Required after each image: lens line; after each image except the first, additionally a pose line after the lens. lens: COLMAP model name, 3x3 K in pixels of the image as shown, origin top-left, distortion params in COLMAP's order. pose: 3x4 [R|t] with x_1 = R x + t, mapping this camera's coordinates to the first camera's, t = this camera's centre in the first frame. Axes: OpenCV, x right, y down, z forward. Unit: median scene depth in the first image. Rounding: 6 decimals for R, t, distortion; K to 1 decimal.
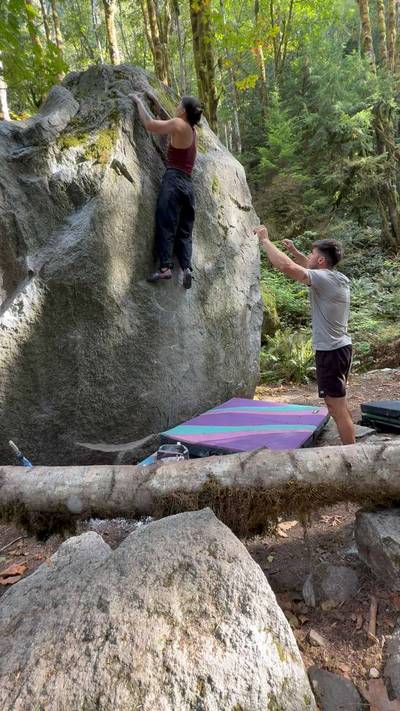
lens RADIAL K [[319.2, 0, 200.0], [0, 319.2, 355.5], [0, 0, 1]] dist [-0.000977, 0.000077]
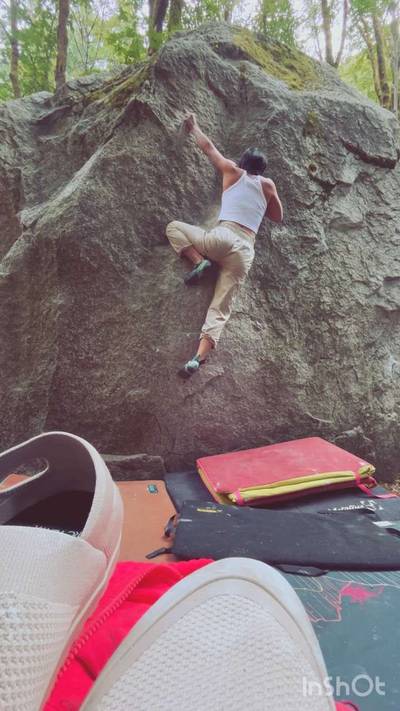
lens RADIAL K [[319.2, 0, 200.0], [0, 319.2, 355.5], [0, 0, 1]] dist [-0.000977, 0.000077]
pose [[0.812670, 0.072355, -0.578214, 0.399850], [-0.168679, 0.978990, -0.114569, 0.111154], [0.557776, 0.190640, 0.807801, 0.539708]]
